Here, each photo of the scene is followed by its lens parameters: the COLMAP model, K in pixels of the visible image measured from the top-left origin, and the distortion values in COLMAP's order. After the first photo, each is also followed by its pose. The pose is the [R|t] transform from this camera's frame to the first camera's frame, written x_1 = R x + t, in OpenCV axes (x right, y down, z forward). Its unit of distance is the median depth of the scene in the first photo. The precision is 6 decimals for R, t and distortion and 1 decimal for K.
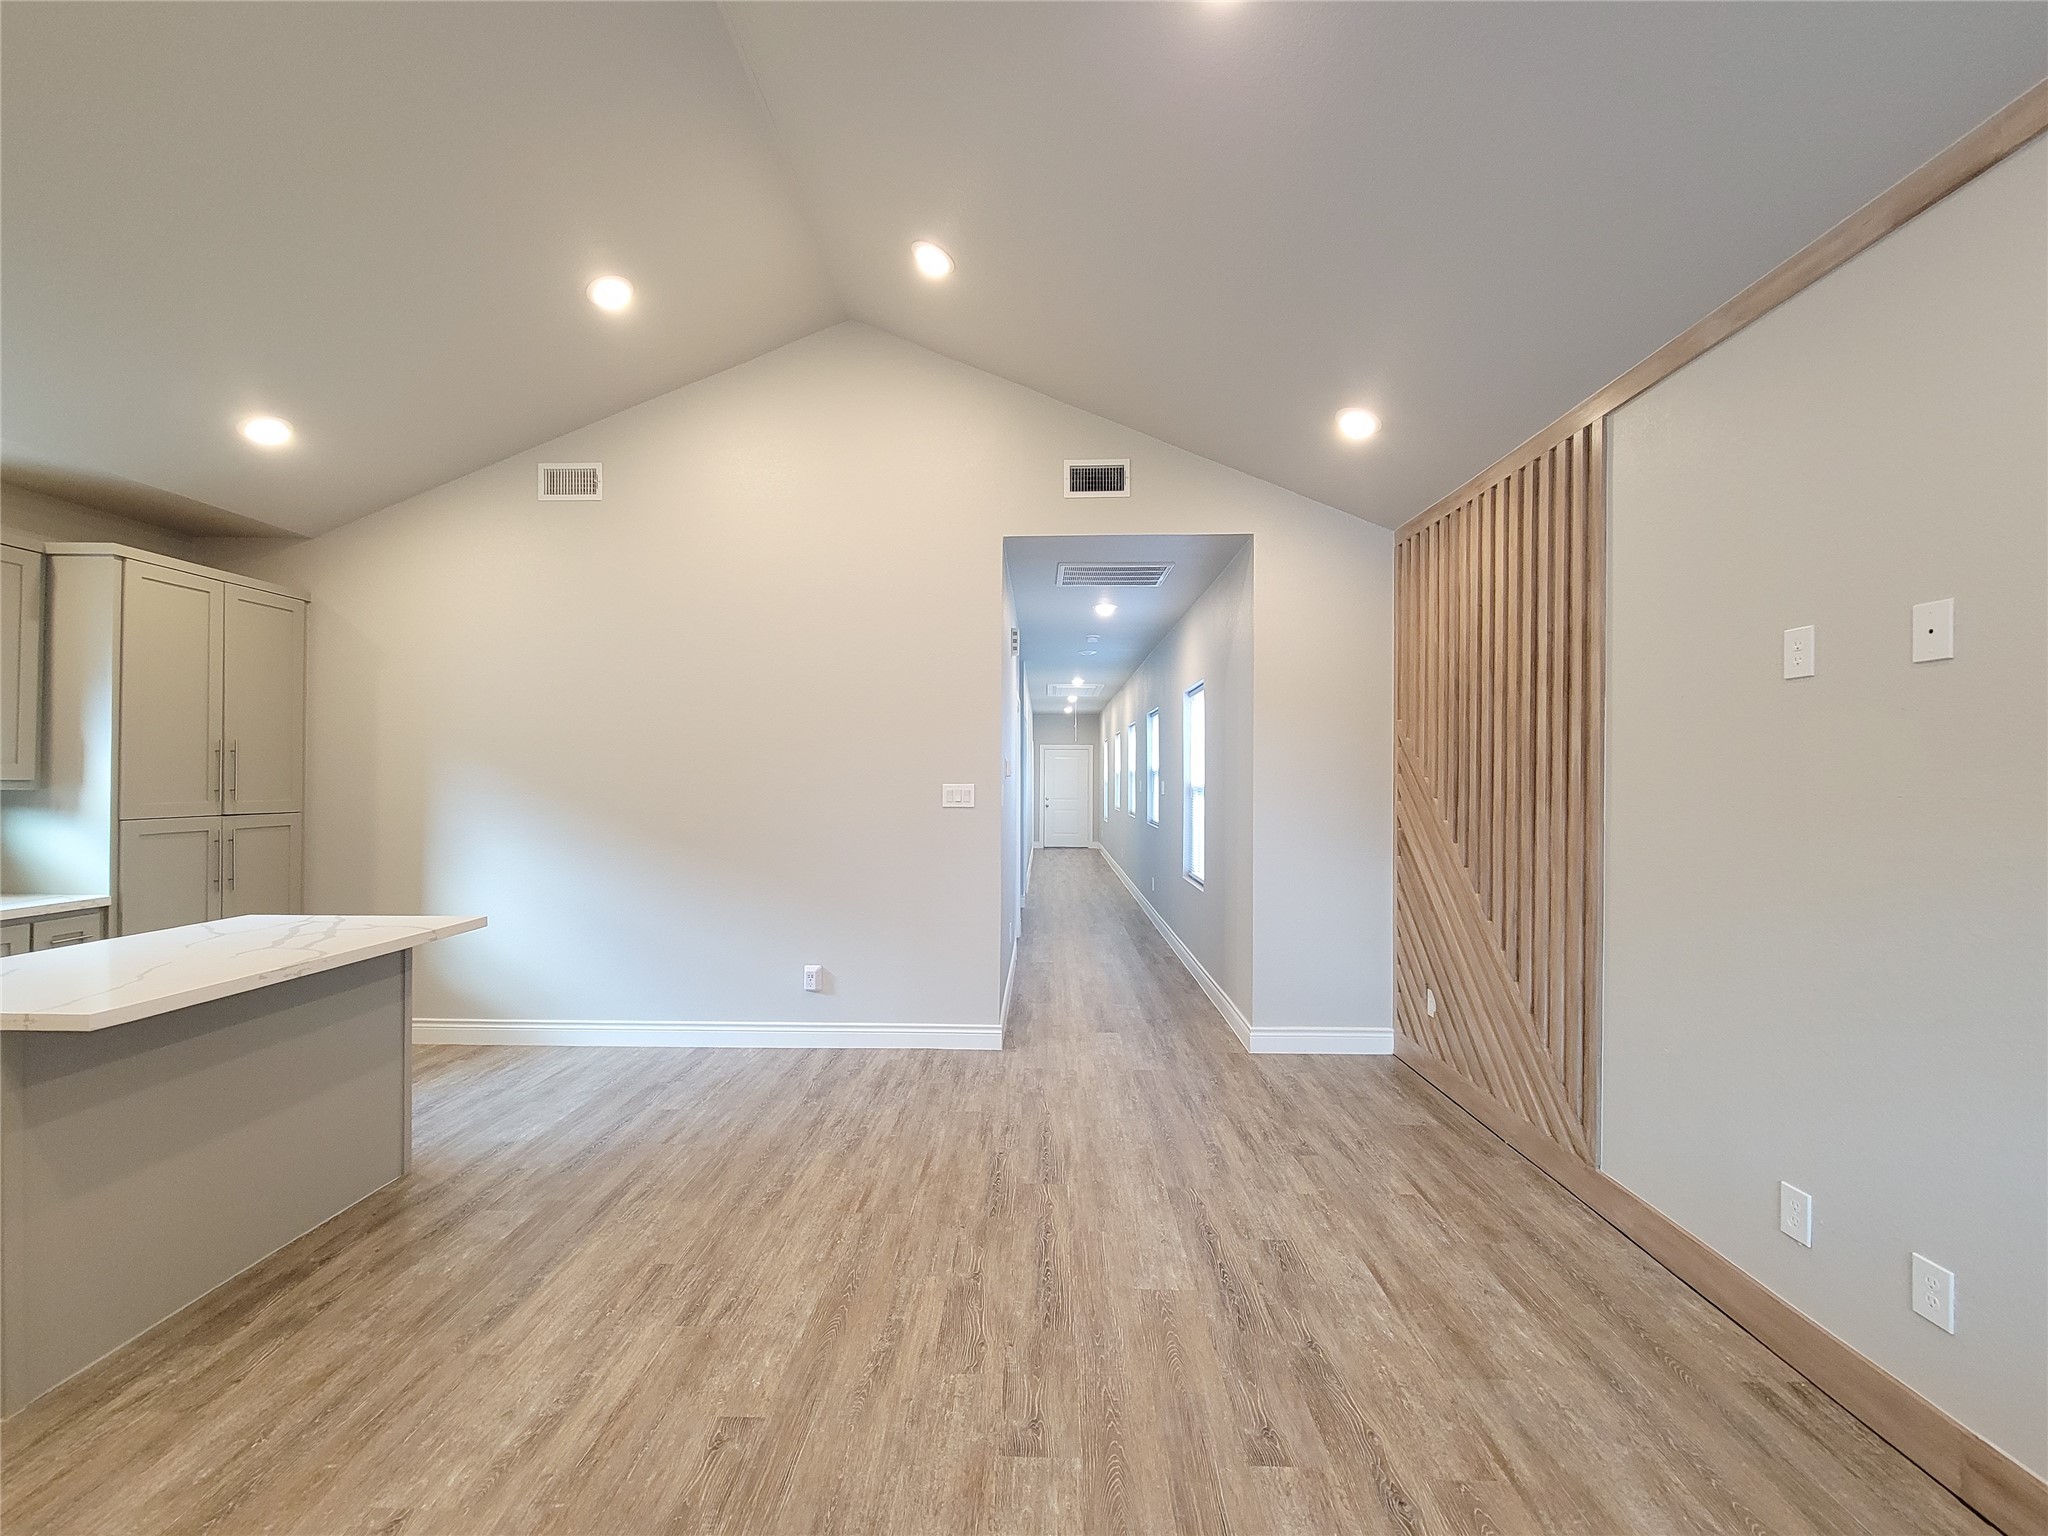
lens RADIAL K [[844.1, 0, 1023.9], [0, 844.1, 774.5], [0, 0, 1]] dist [0.008687, -0.003282]
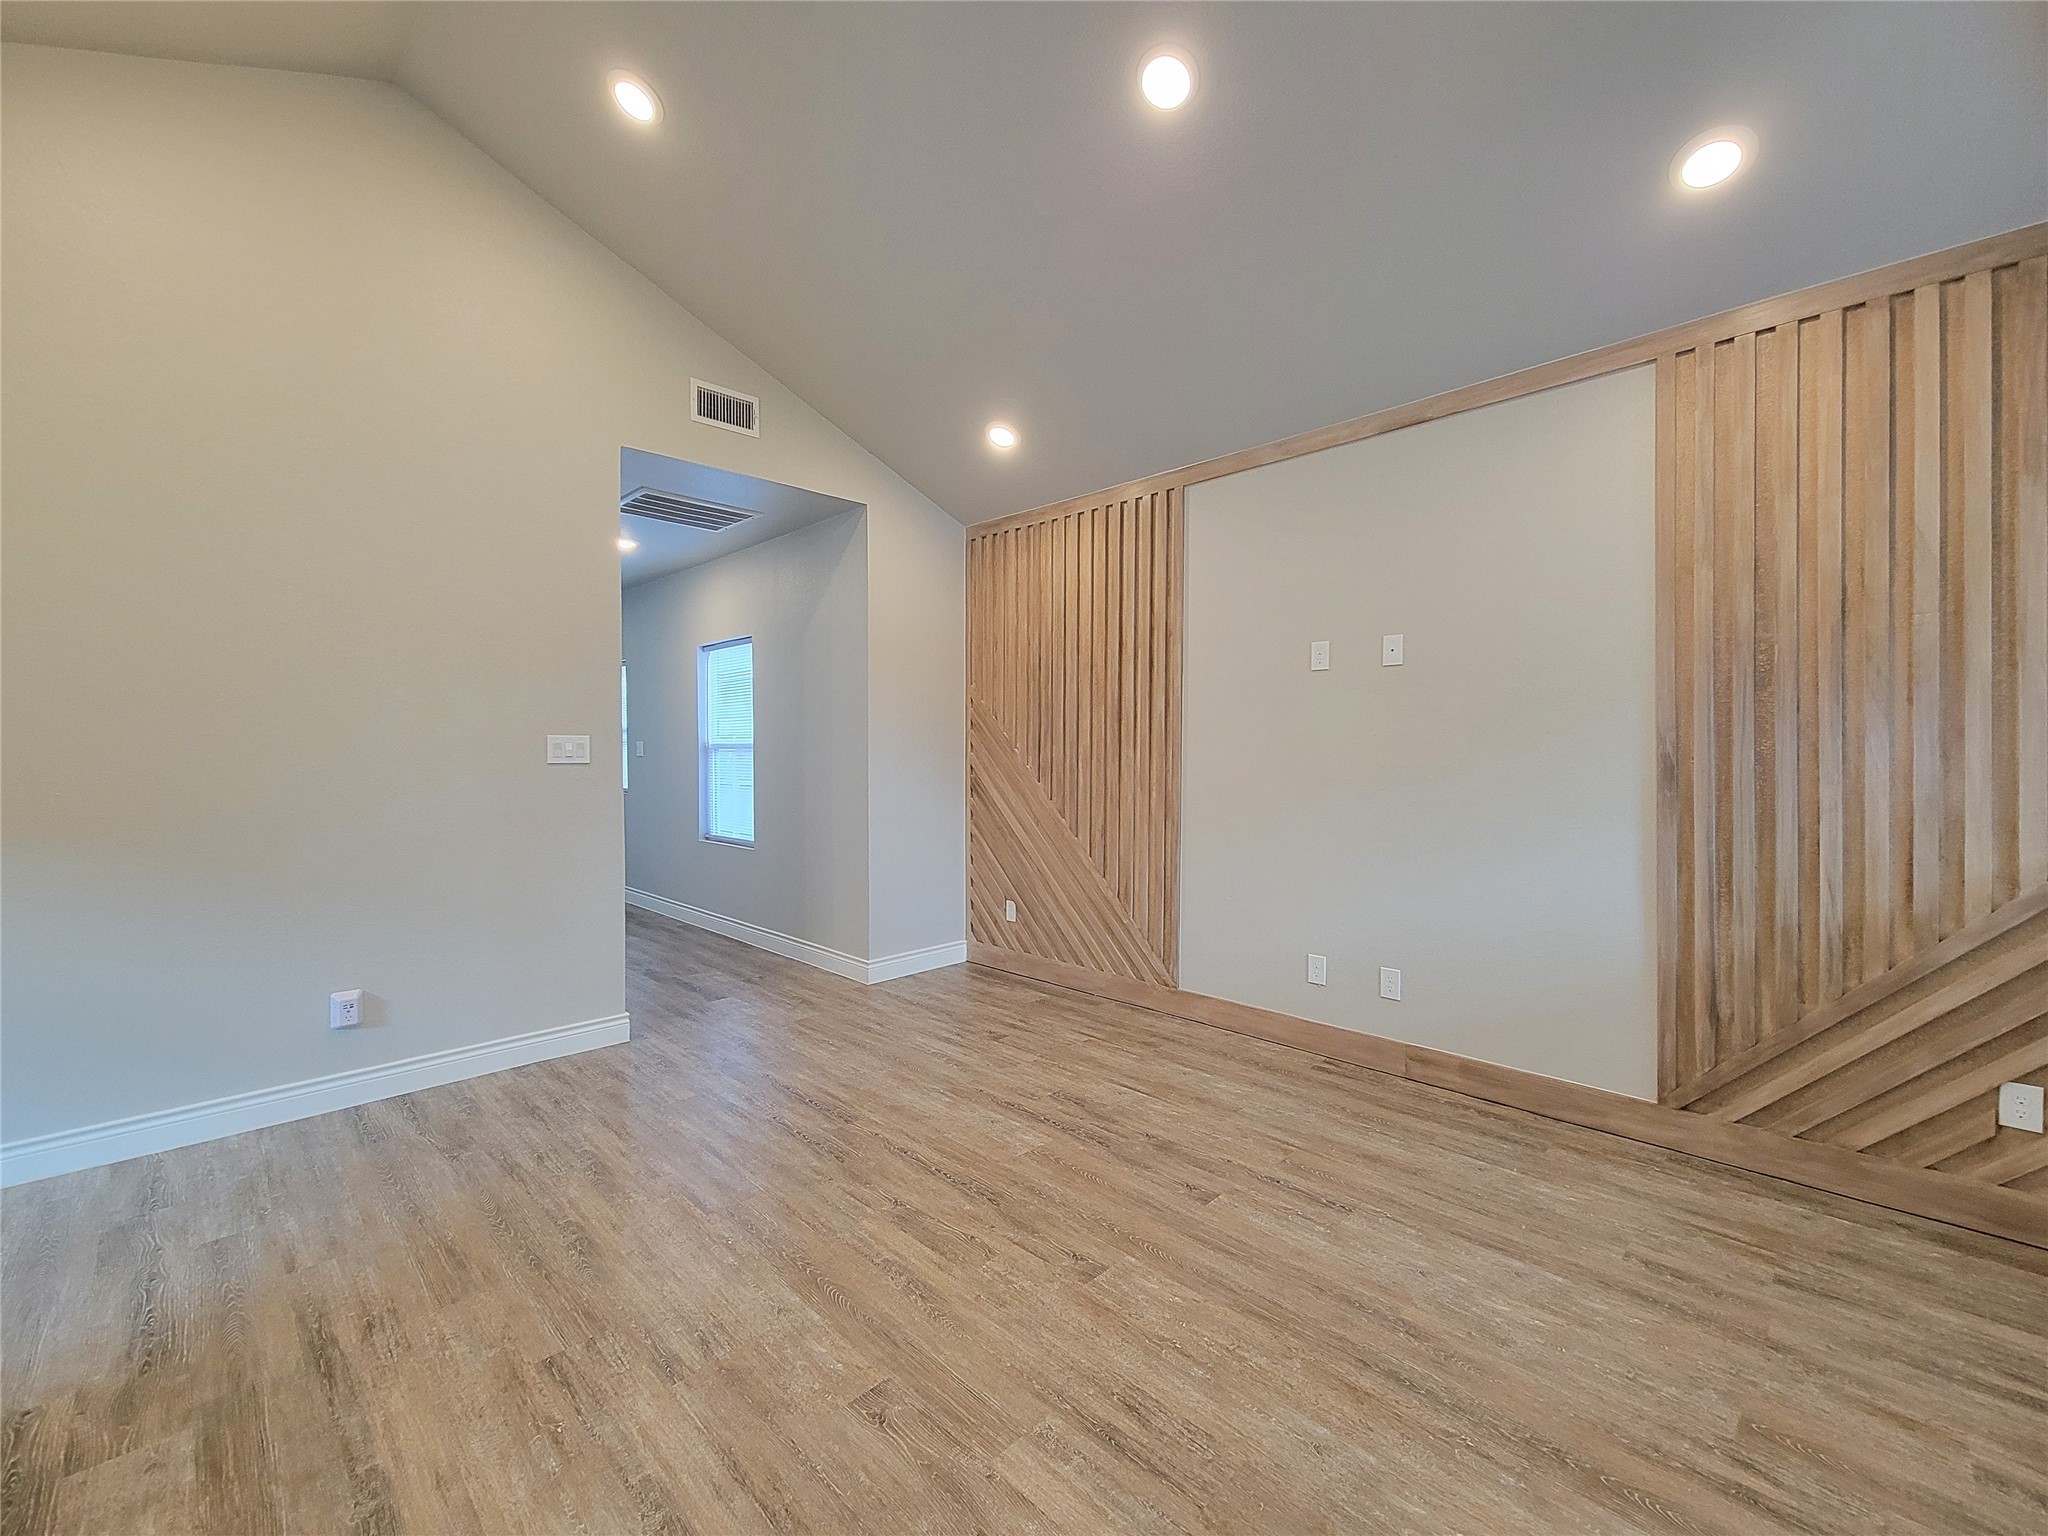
lens RADIAL K [[844.1, 0, 1034.2], [0, 844.1, 771.2], [0, 0, 1]] dist [0.008687, -0.003282]
pose [[0.685722, -0.022734, 0.727508, -0.566785], [-0.000875, 0.999486, 0.032058, 0.029617], [-0.727863, -0.022619, 0.685349, 0.157558]]
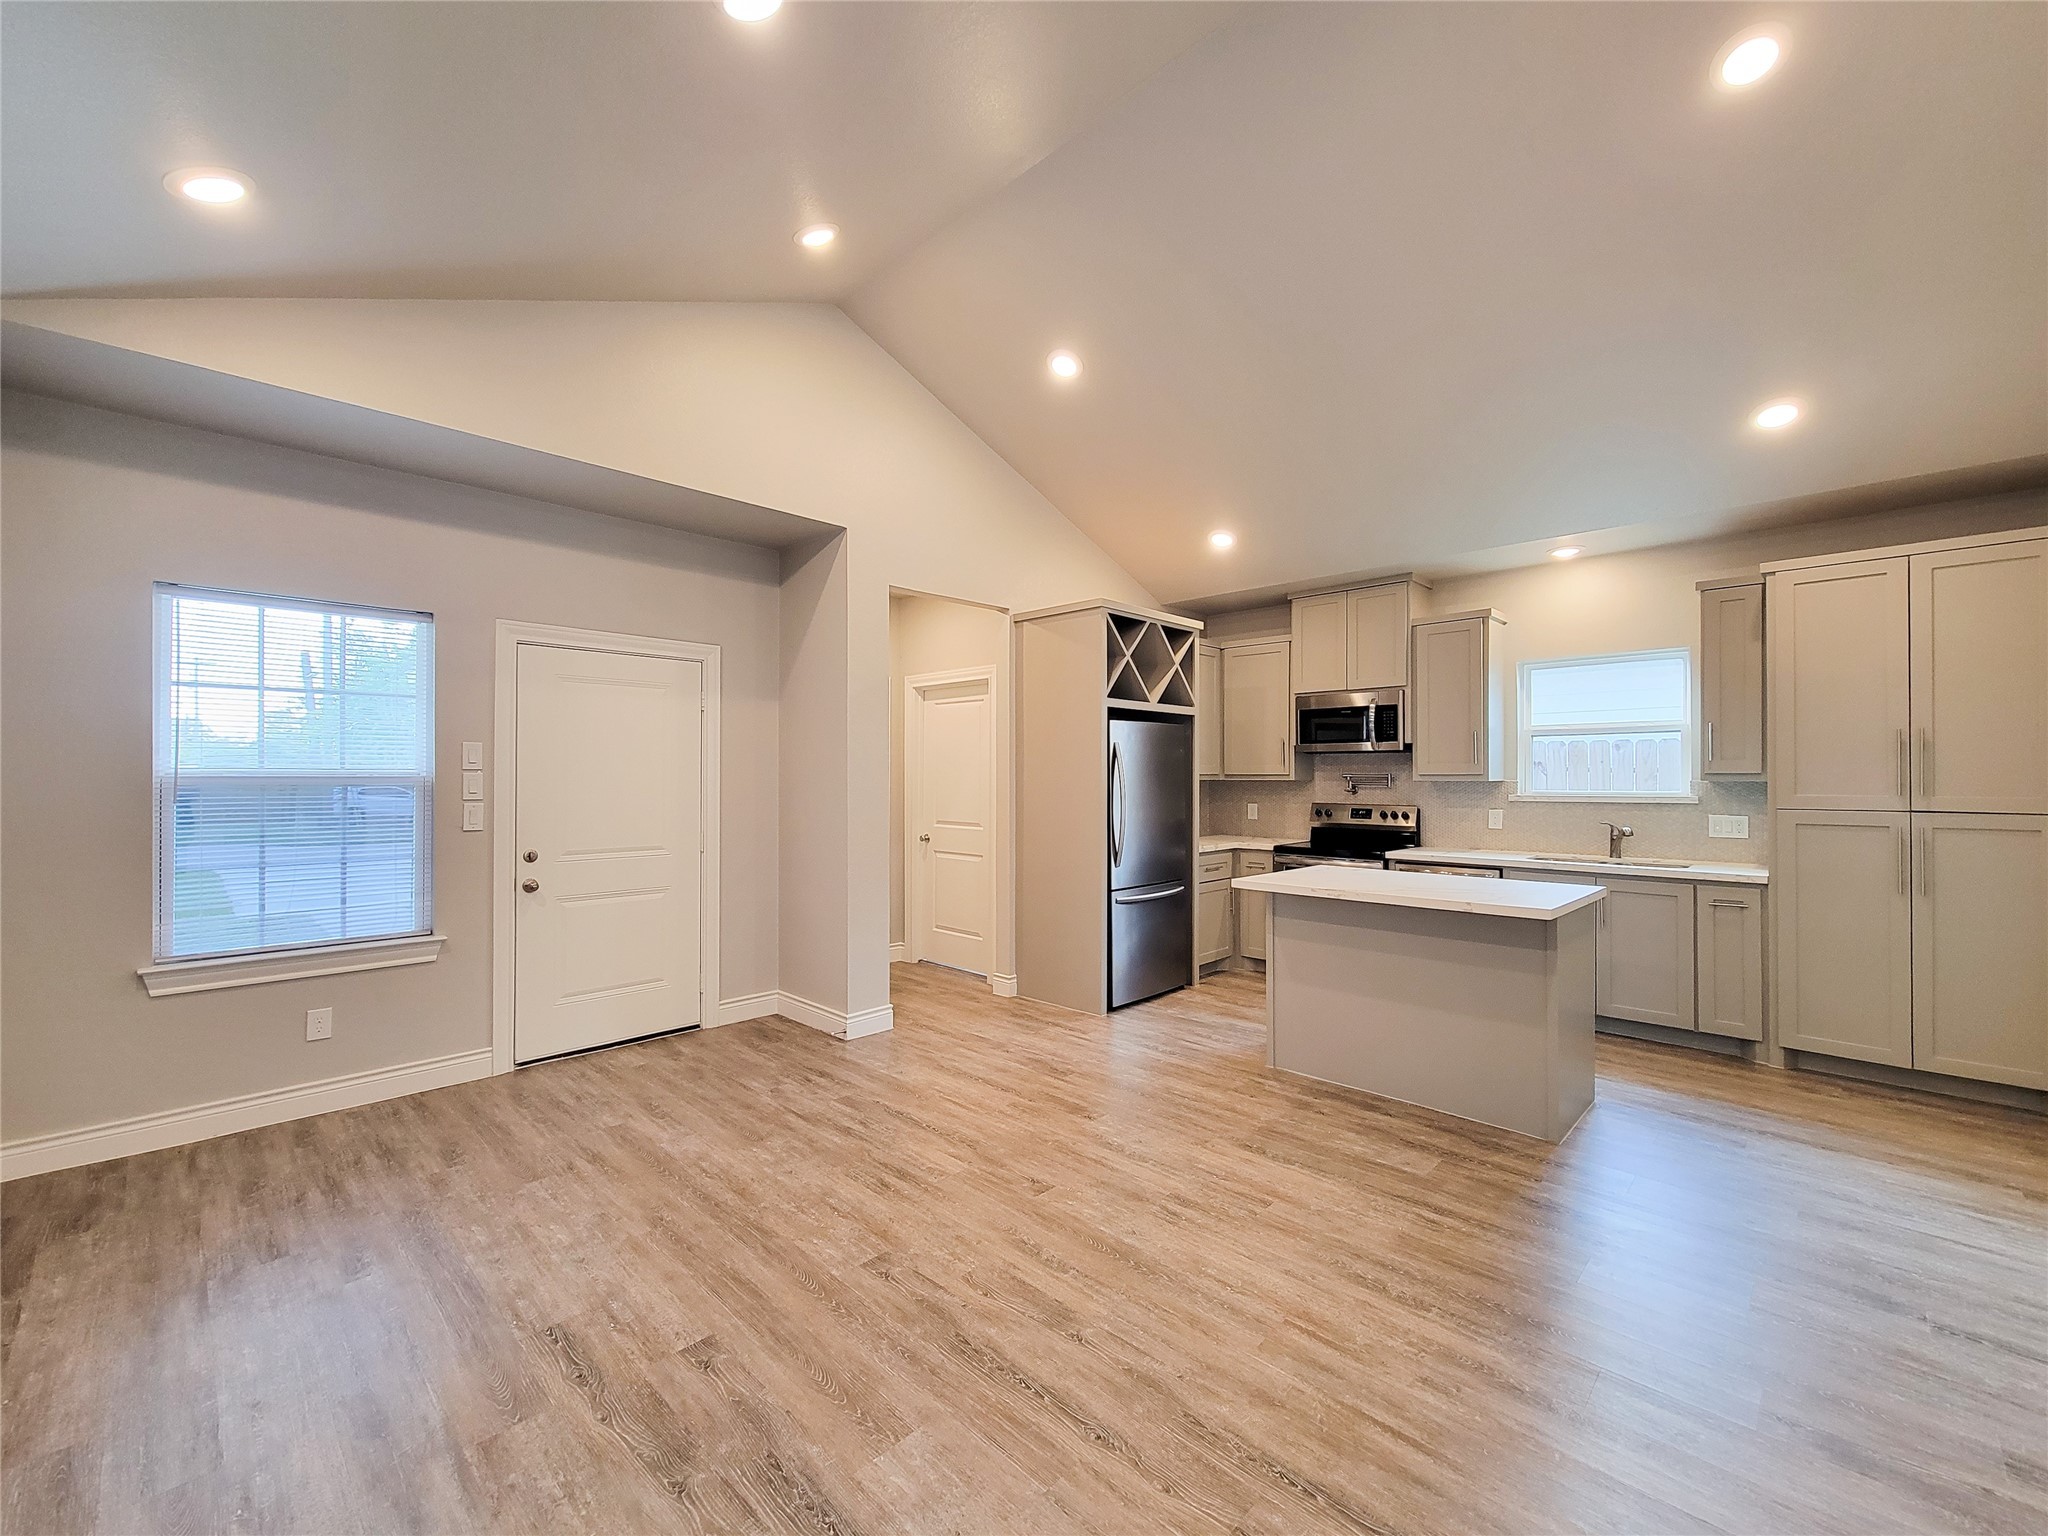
lens RADIAL K [[844.1, 0, 1027.4], [0, 844.1, 764.6], [0, 0, 1]] dist [0.008687, -0.003282]
pose [[-0.682079, -0.015407, -0.731117, 0.514668], [0.001292, 0.999751, -0.022273, 0.025463], [0.731278, -0.016137, -0.681889, 1.304106]]
